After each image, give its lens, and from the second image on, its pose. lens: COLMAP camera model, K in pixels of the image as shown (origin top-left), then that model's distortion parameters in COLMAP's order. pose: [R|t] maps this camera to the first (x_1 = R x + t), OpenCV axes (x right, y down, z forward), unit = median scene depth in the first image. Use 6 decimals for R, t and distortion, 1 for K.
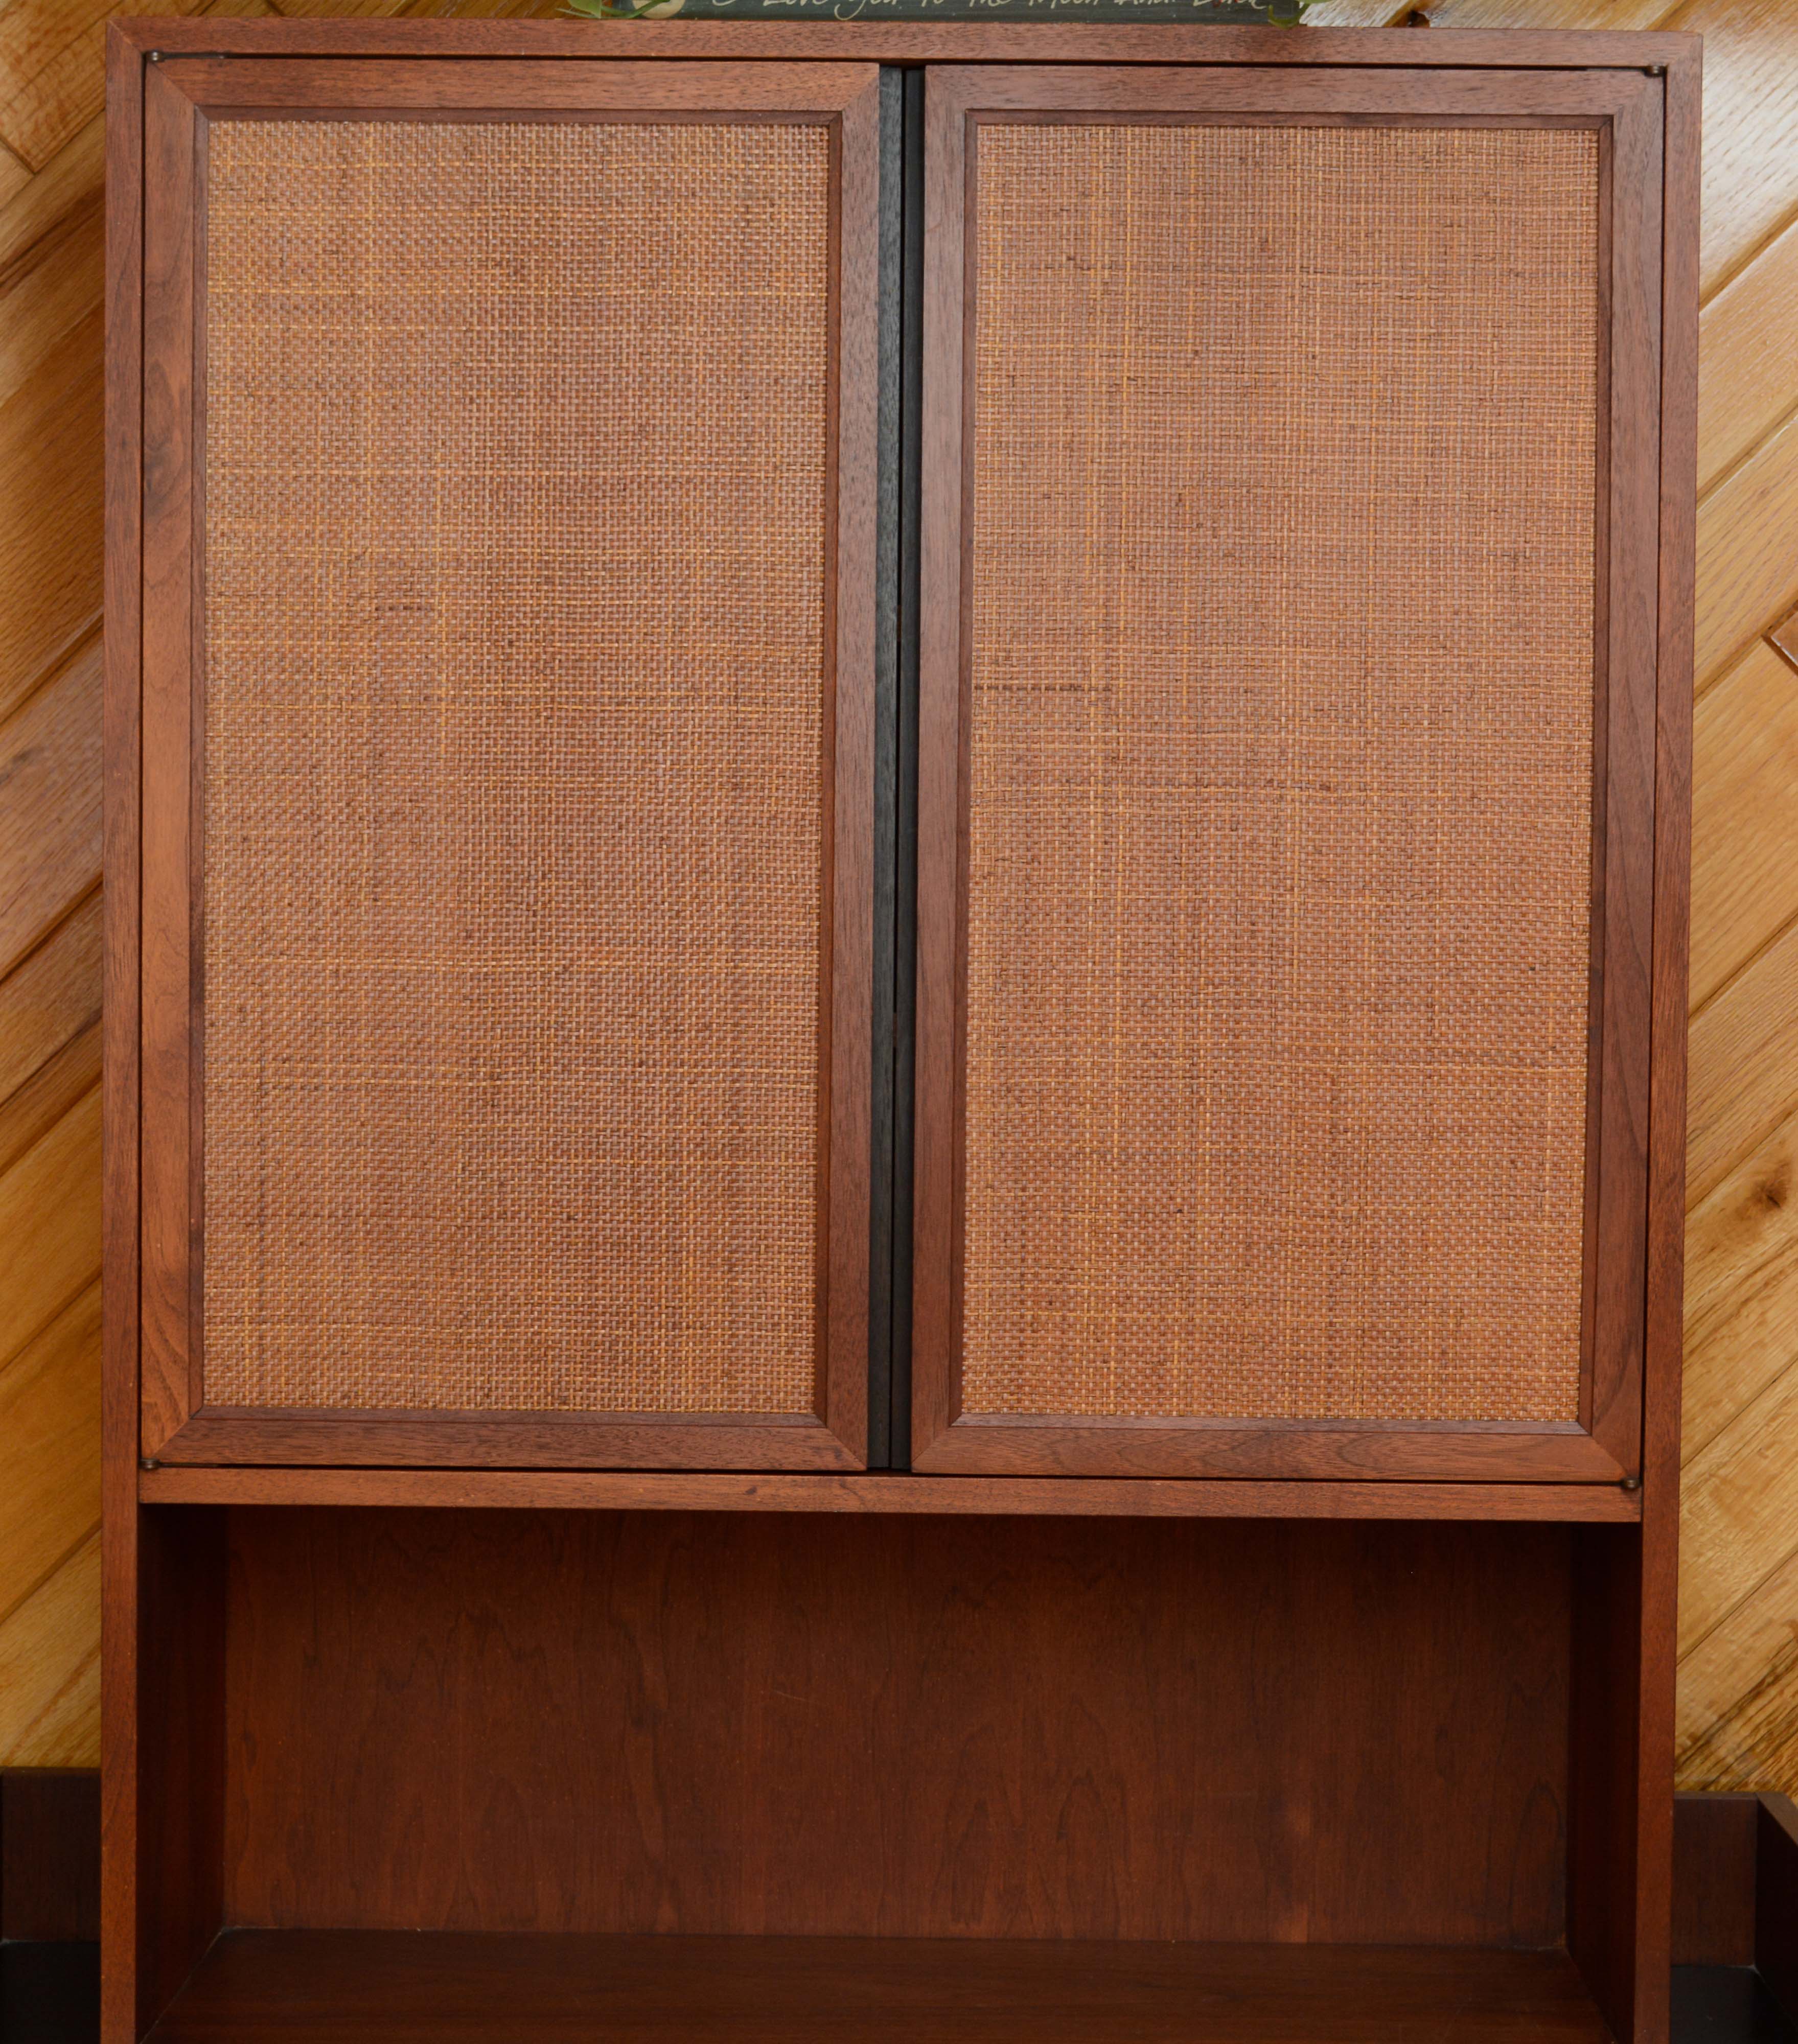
lens RADIAL K [[4140.7, 0, 916.6], [0, 4140.7, 1023.7], [0, 0, 1]] dist [-0.014613, 0.000000]
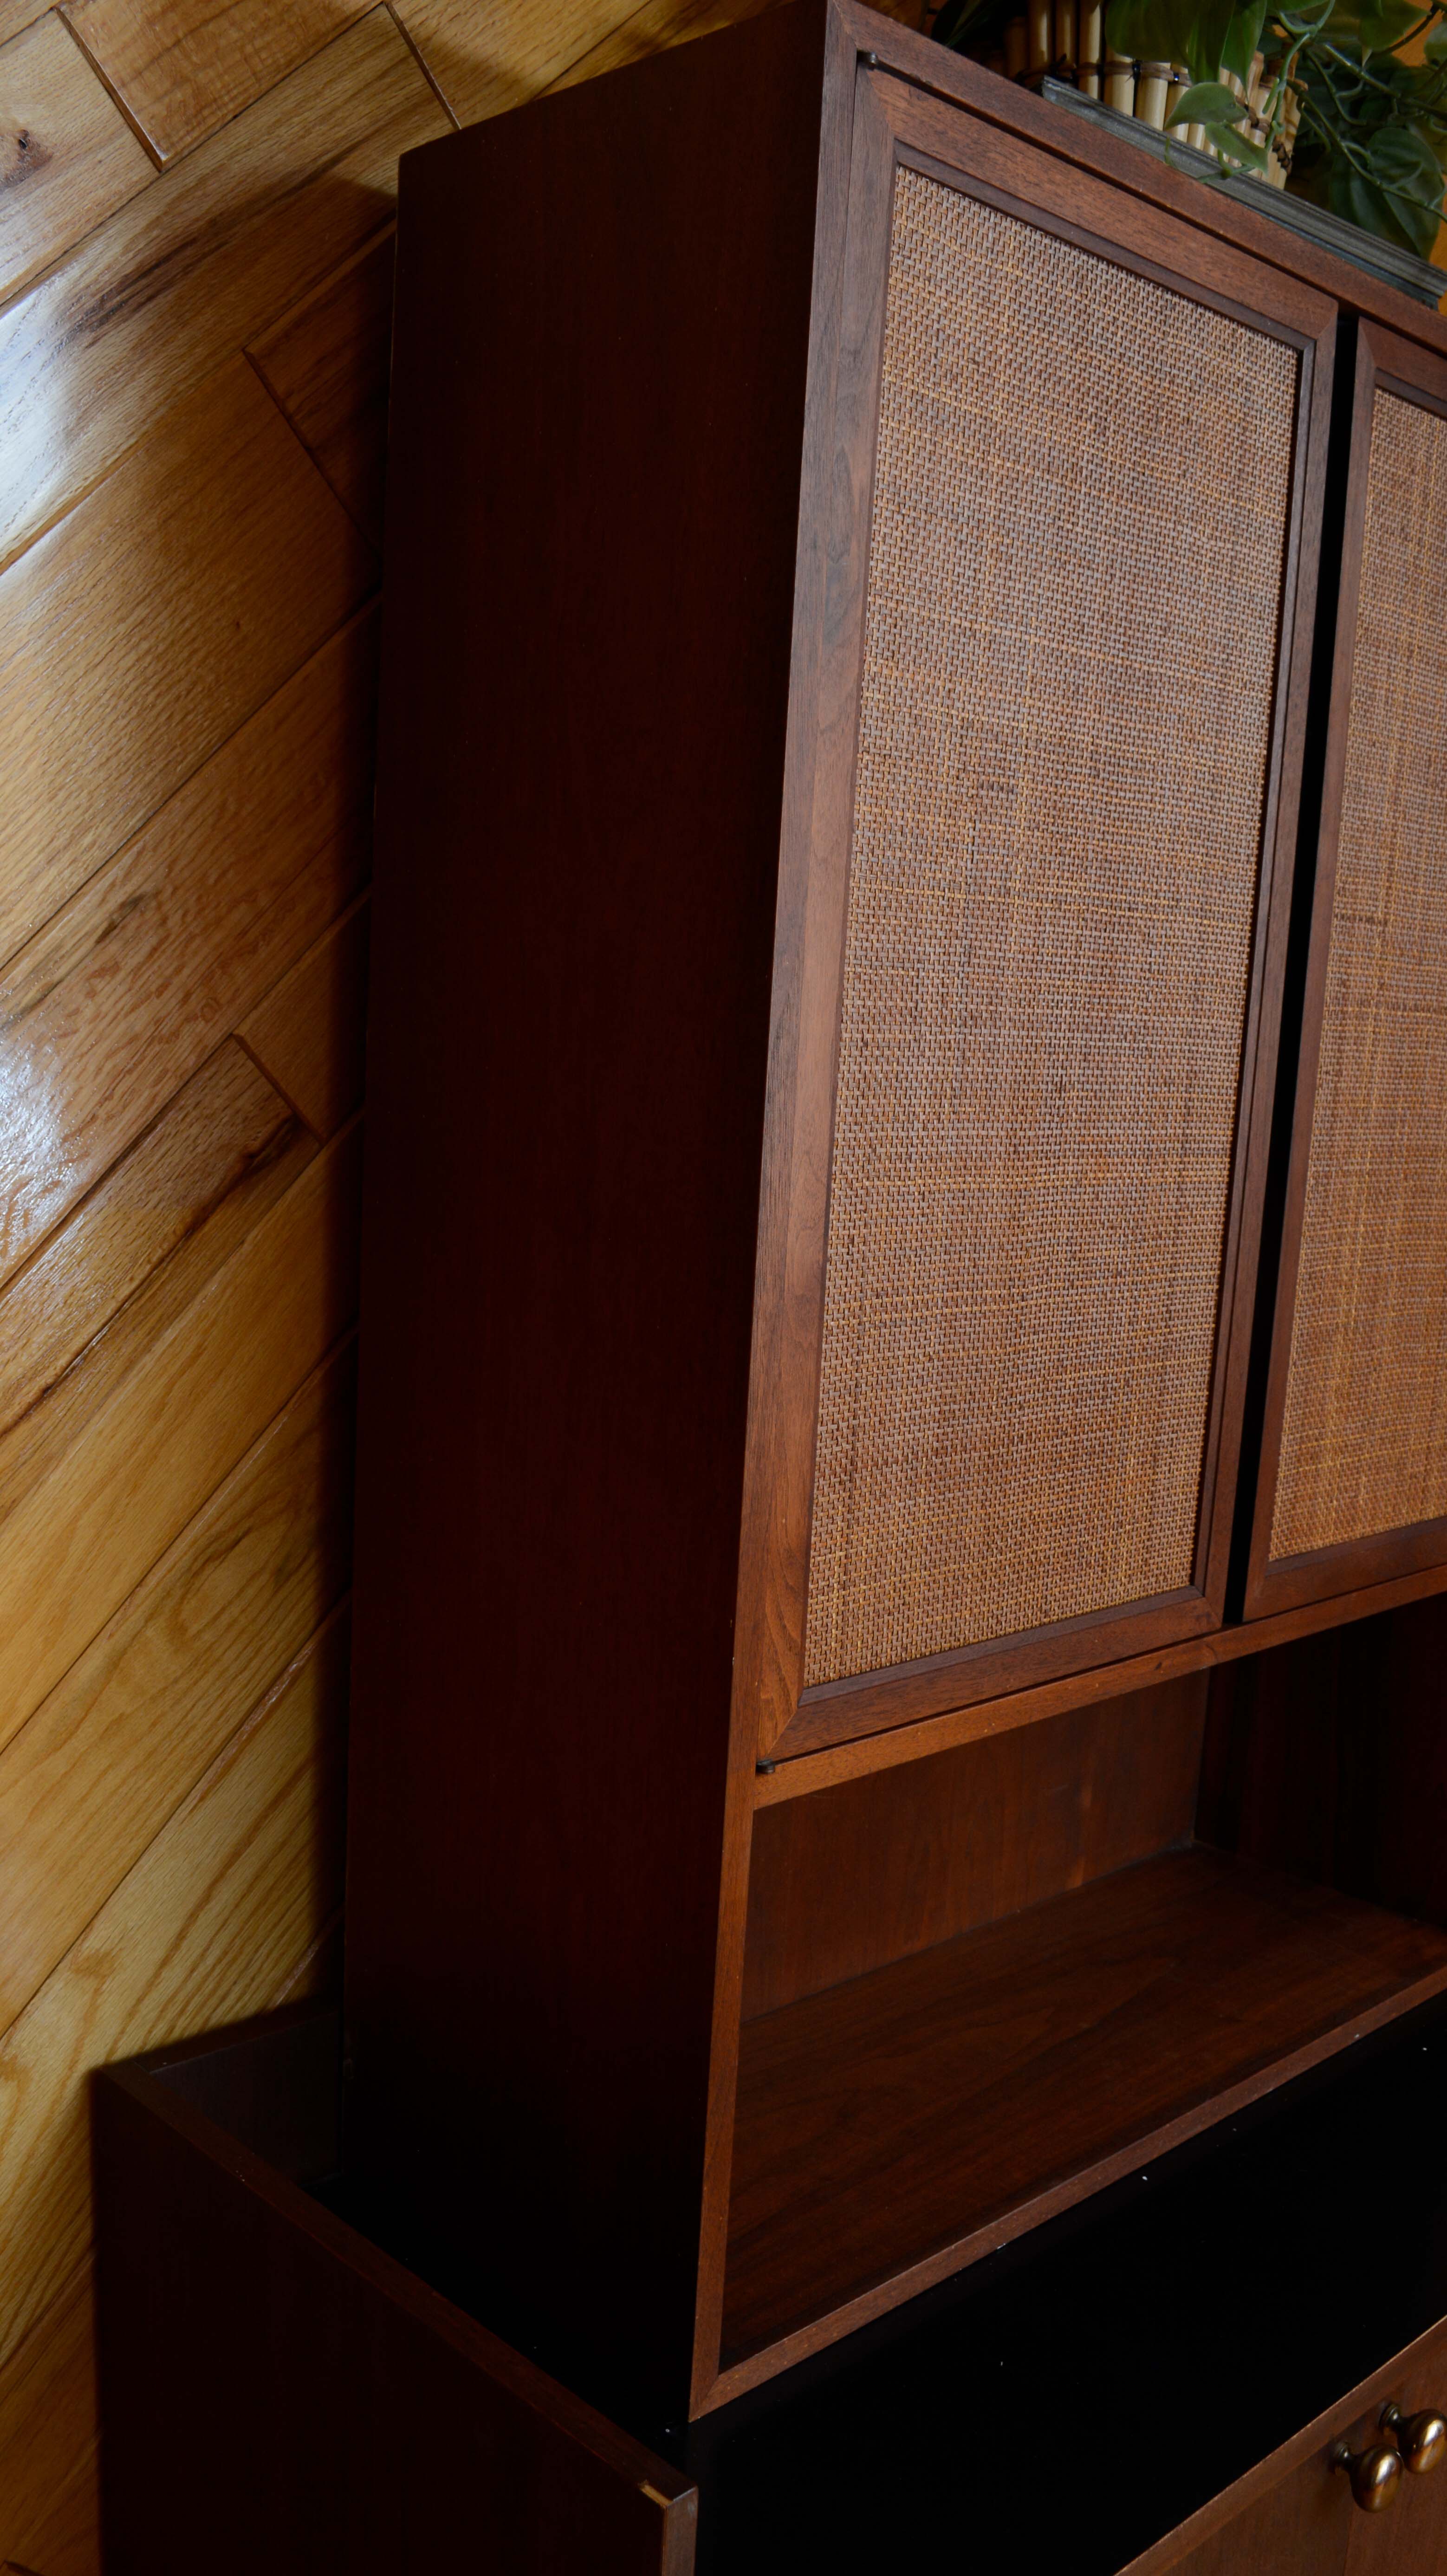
lens RADIAL K [[2165.7, 0, 736.5], [0, 2165.7, 1358.9], [0, 0, 1]] dist [-0.084426, 0.016527]
pose [[0.713343, -0.089272, 0.695106, -0.494643], [-0.016856, 0.989381, 0.144363, -0.043725], [-0.700612, -0.114697, 0.704264, 0.689248]]
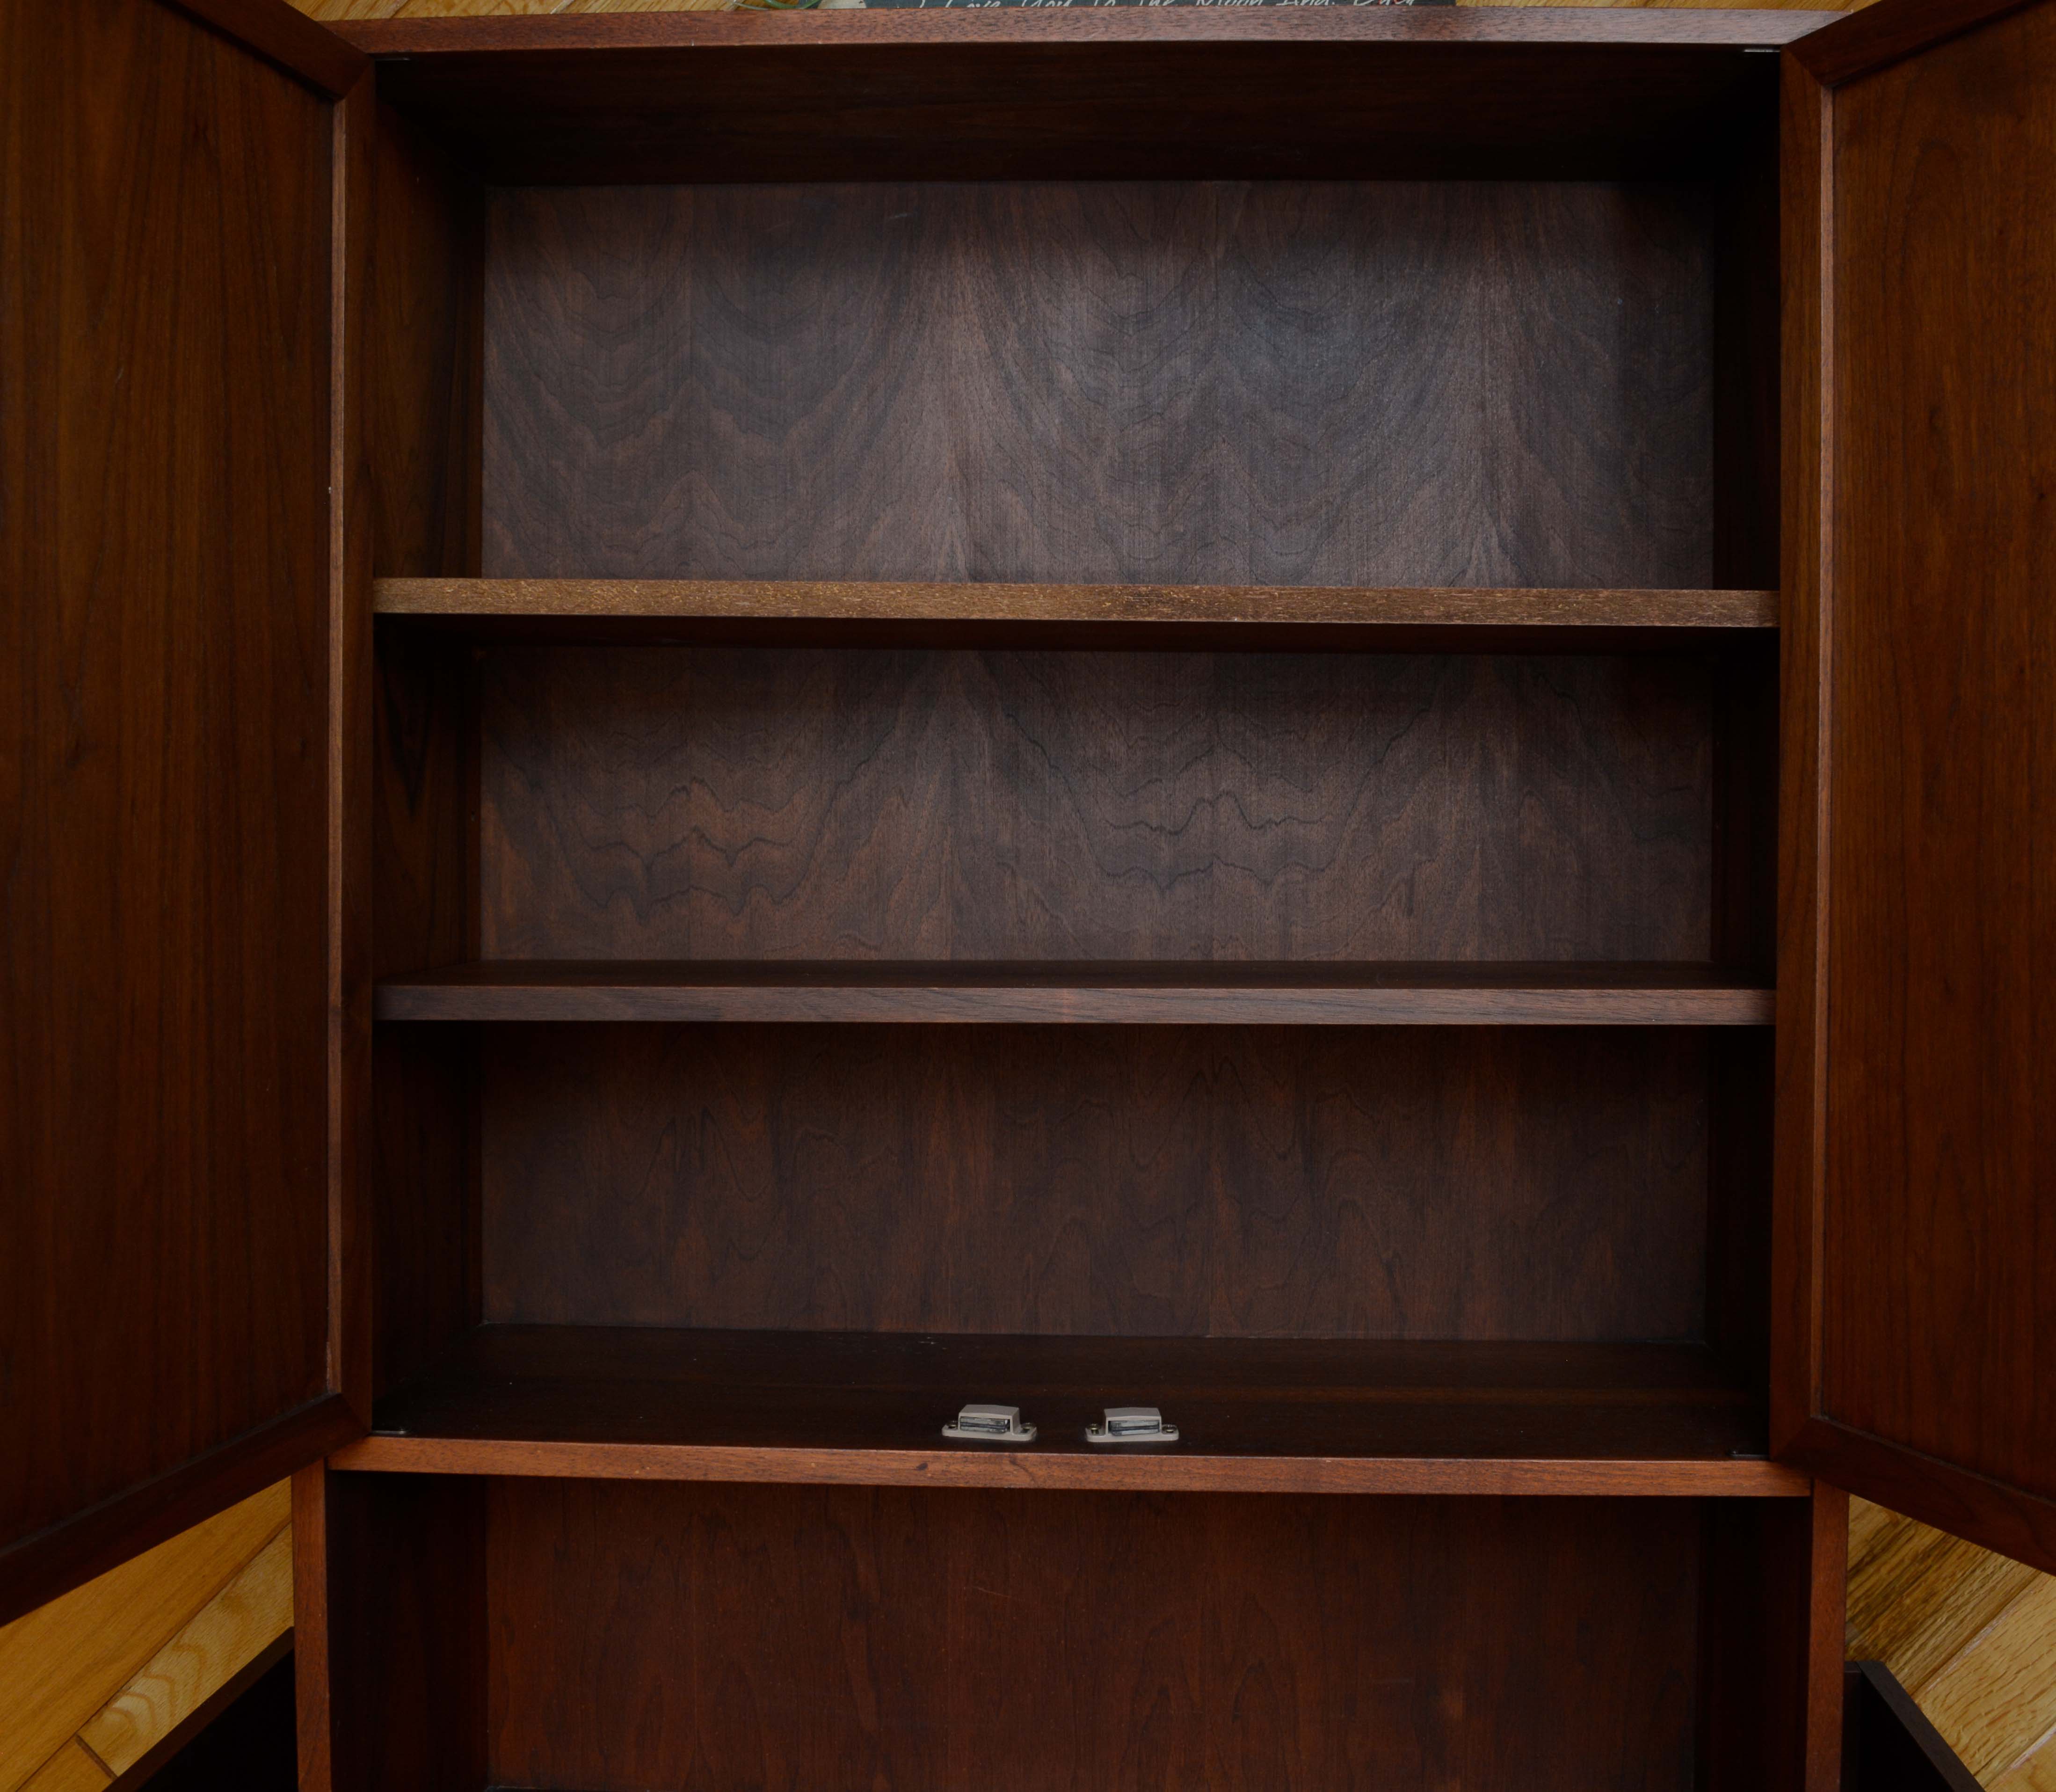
lens RADIAL K [[2224.2, 0, 1093.5], [0, 2224.2, 868.8], [0, 0, 1]] dist [-0.067017, 0.000000]
pose [[0.999312, -0.003994, -0.036874, 0.021849], [0.003417, 0.999871, -0.015689, -0.023412], [0.036932, 0.015552, 0.999197, 0.460132]]
